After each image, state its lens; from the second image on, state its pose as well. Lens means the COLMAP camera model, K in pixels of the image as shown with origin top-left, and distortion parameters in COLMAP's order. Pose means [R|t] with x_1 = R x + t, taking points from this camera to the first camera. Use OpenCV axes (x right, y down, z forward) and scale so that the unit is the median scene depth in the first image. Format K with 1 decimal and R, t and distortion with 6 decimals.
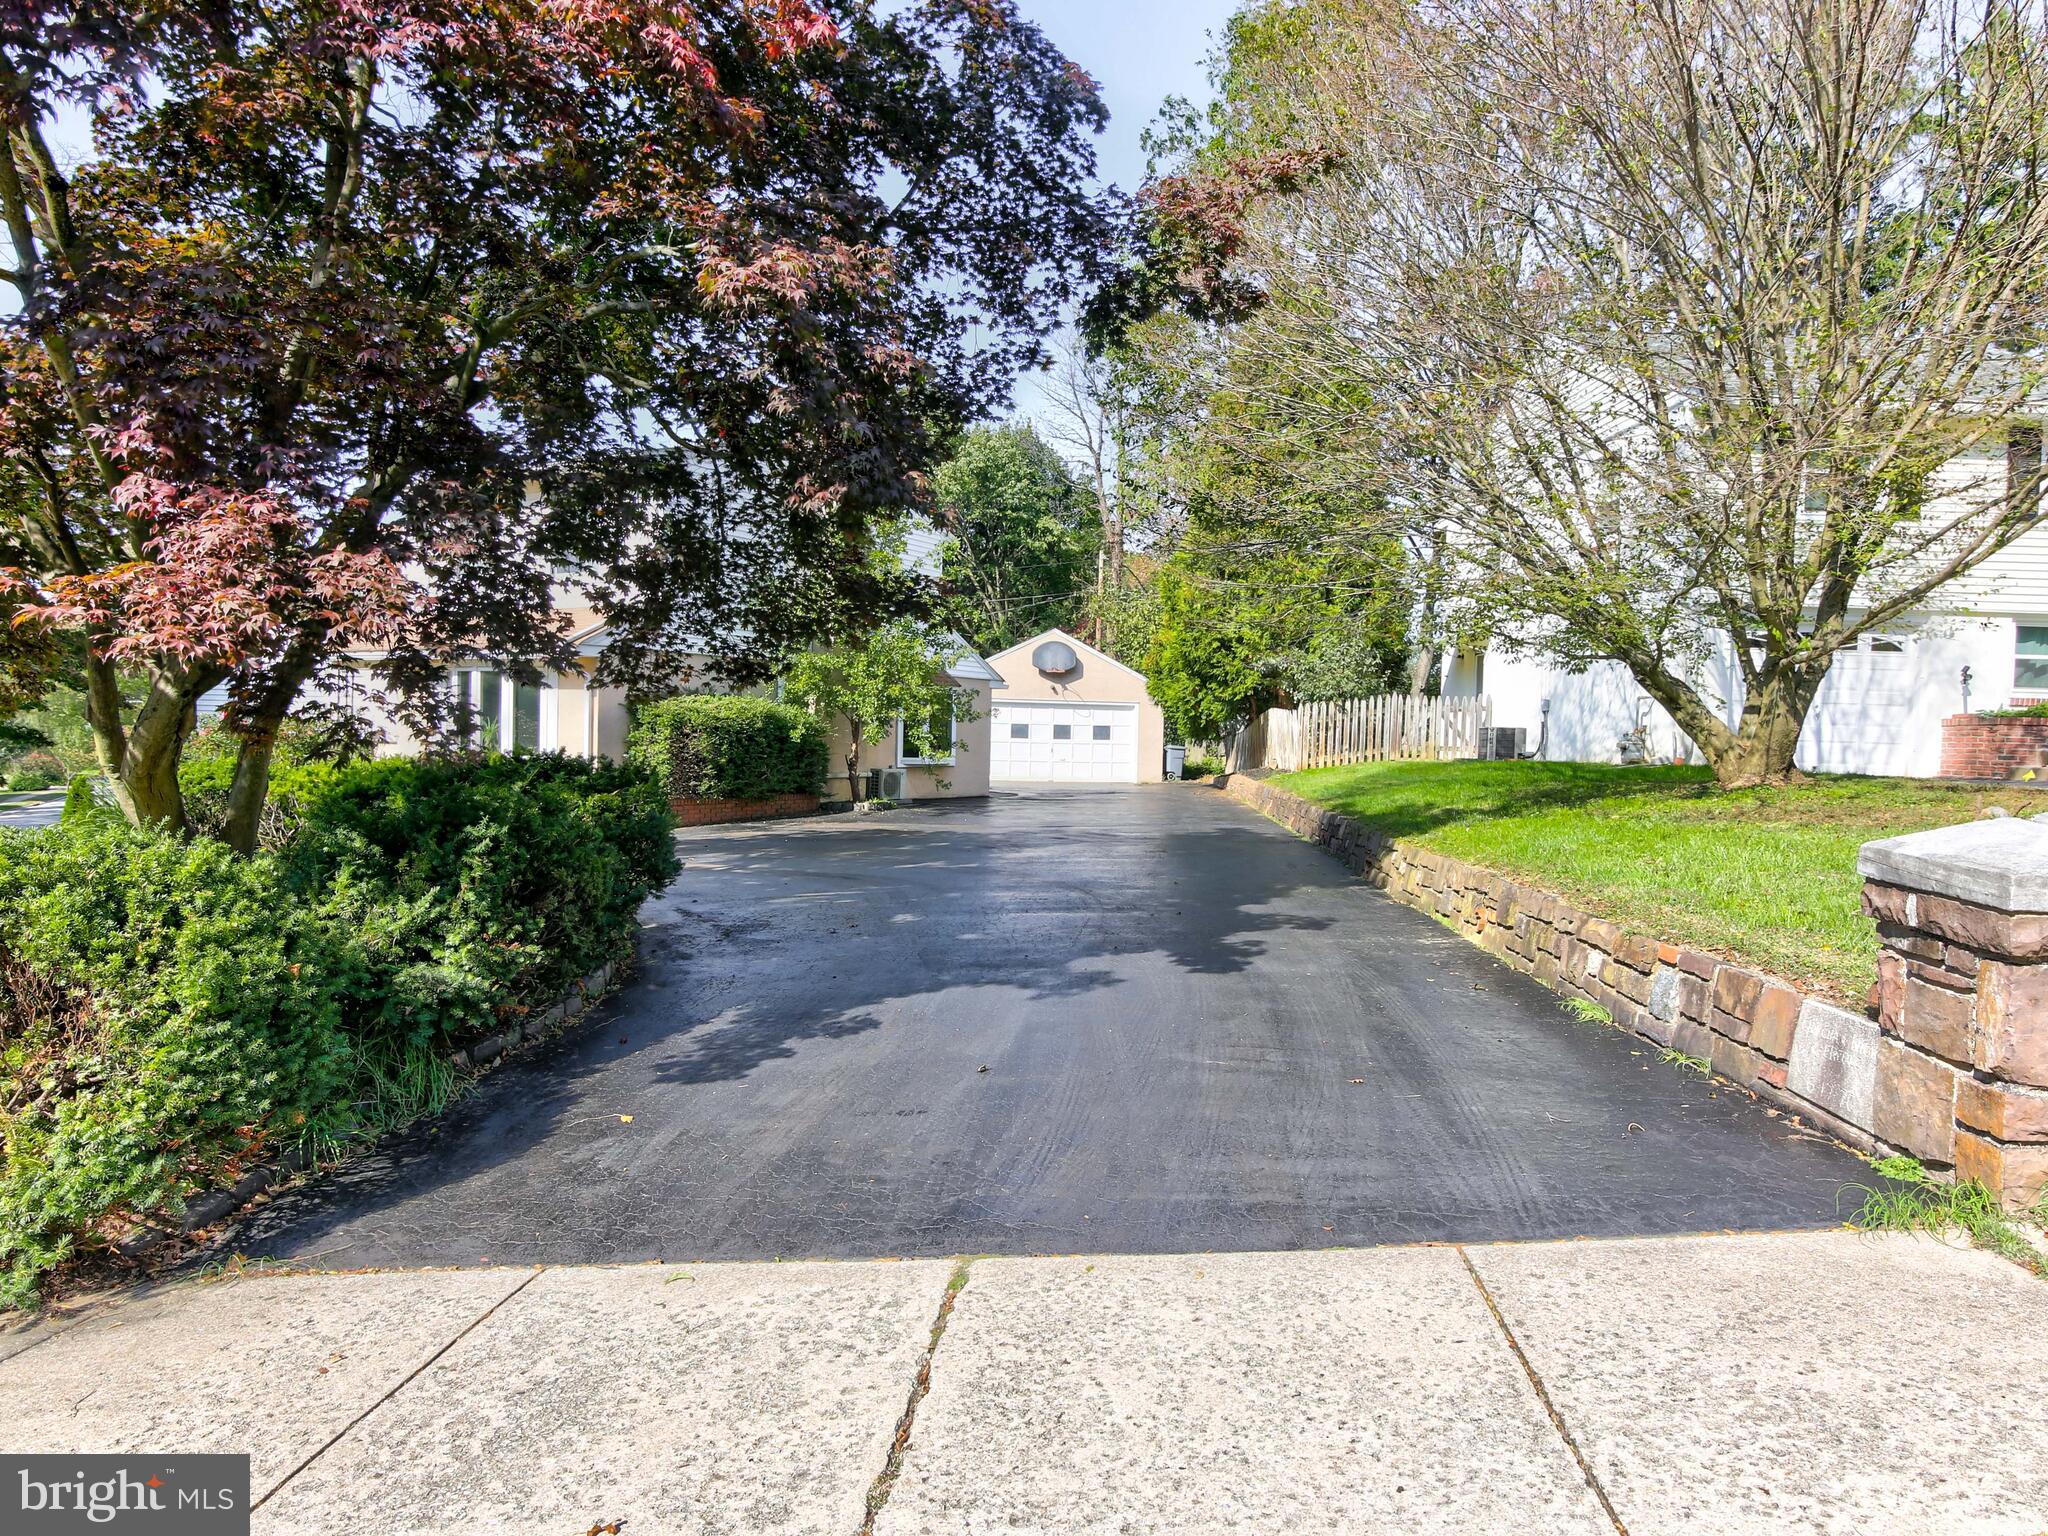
lens RADIAL K [[1097.9, 0, 1023.6], [0, 1097.9, 766.0], [0, 0, 1]] dist [0.001604, -0.000019]
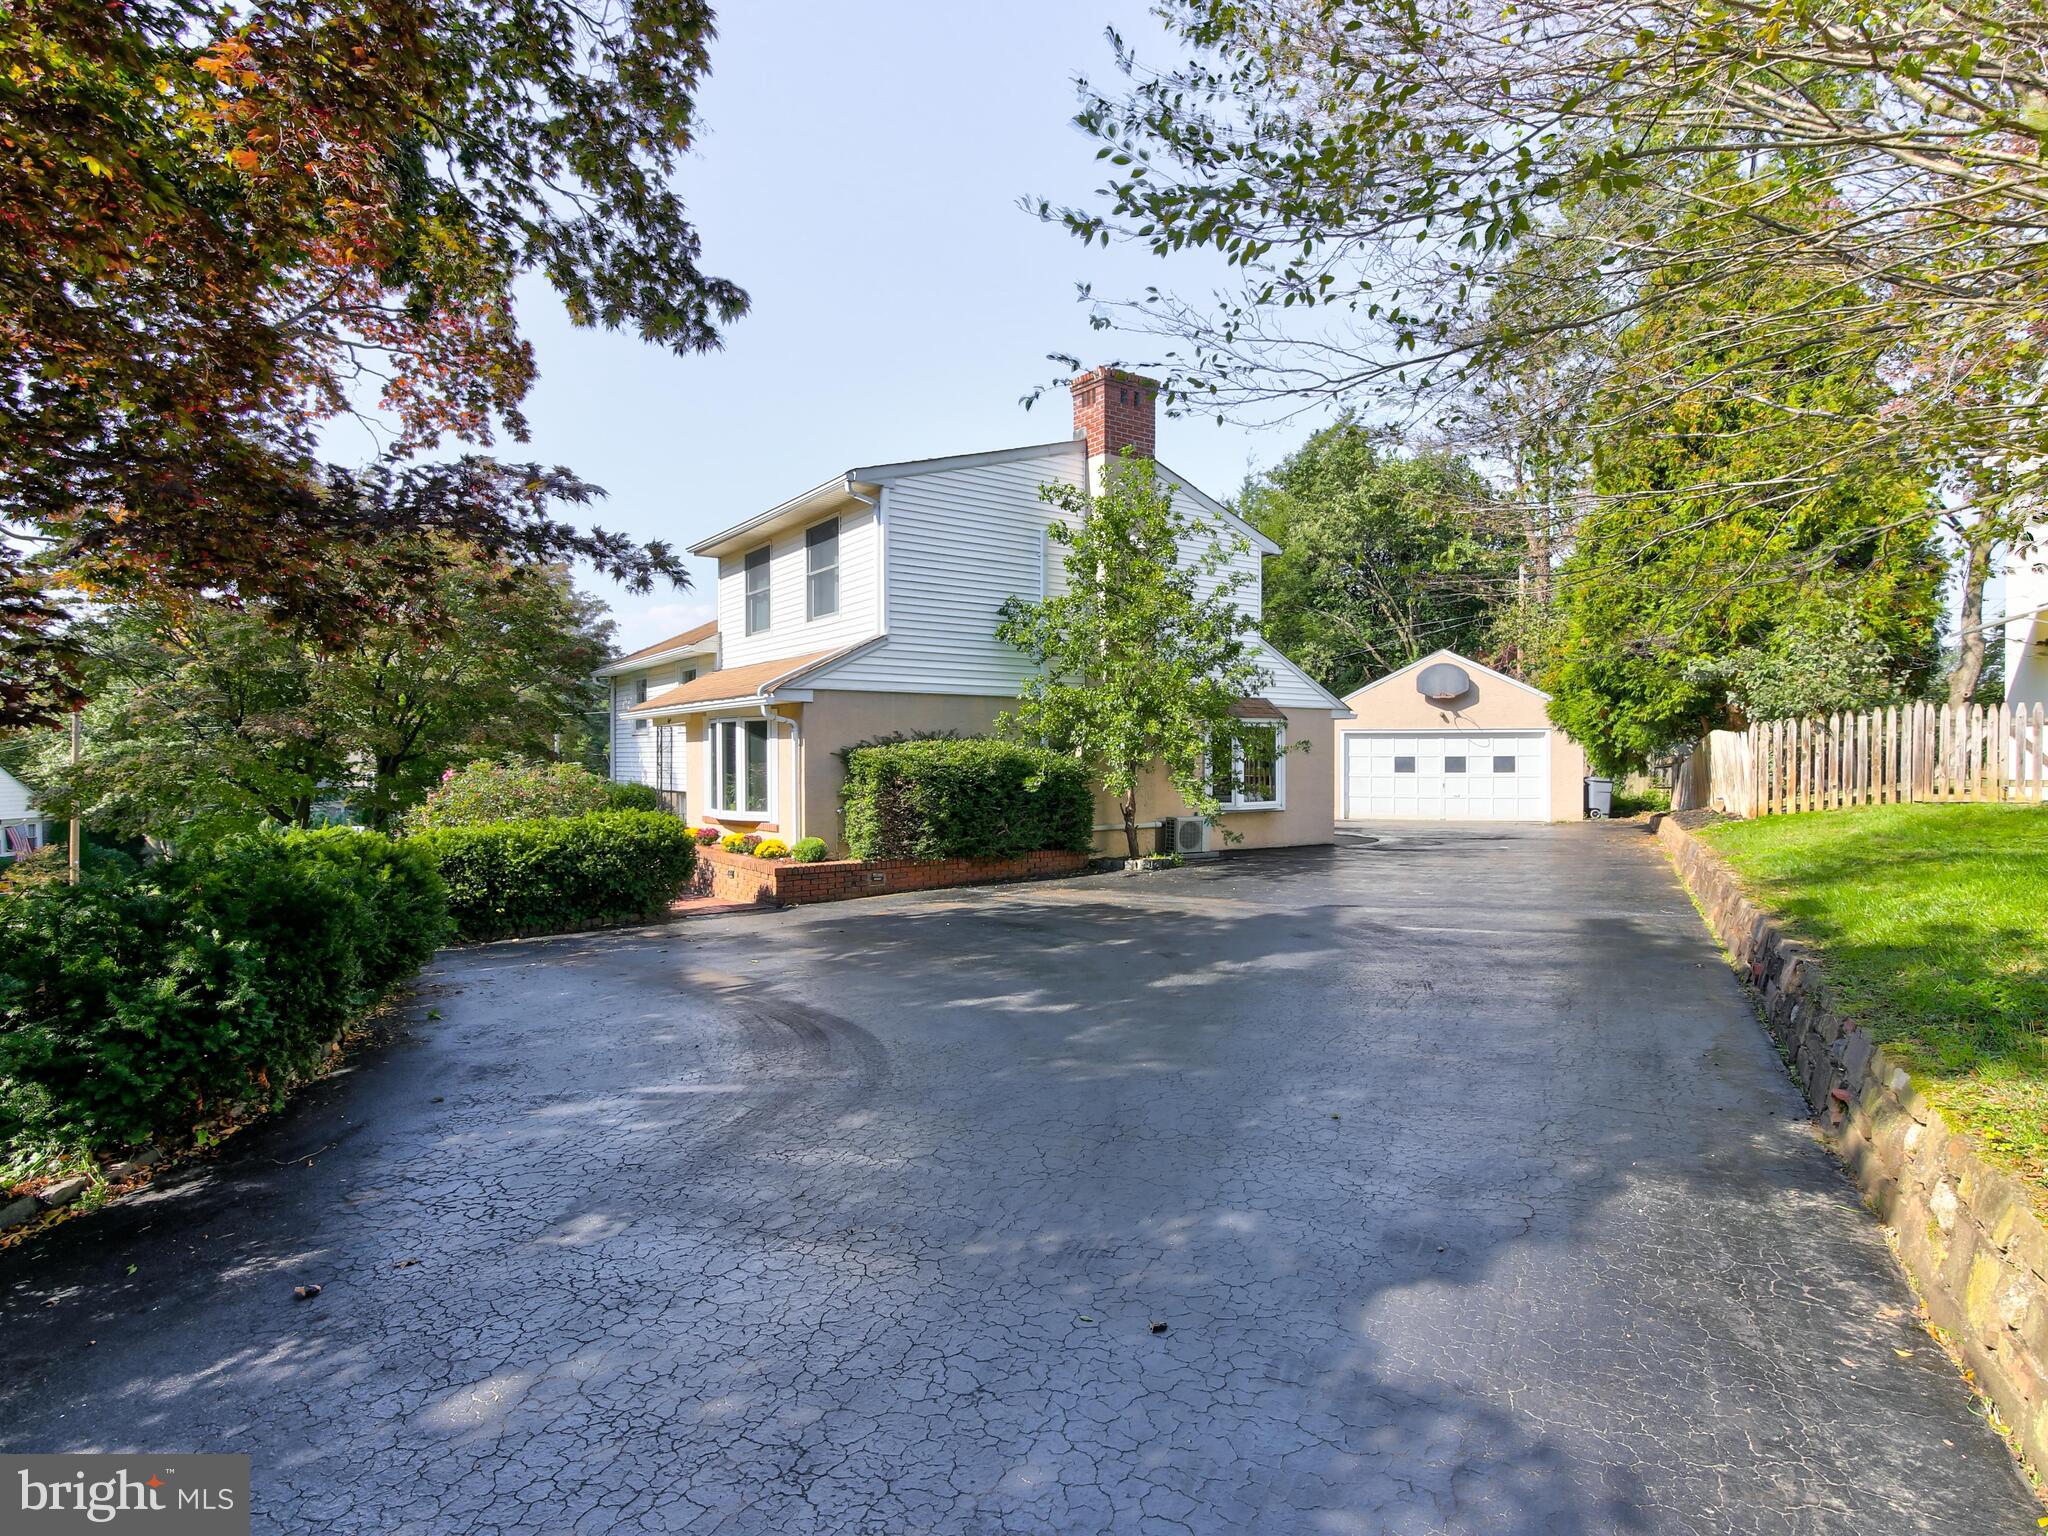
lens RADIAL K [[1046.2, 0, 1024.1], [0, 1046.2, 765.3], [0, 0, 1]] dist [0.005123, 0.001683]
pose [[0.927152, -0.023508, -0.373947, 0.056933], [0.011259, 0.999327, -0.034909, -0.009135], [0.374516, 0.028156, 0.926793, 0.163080]]
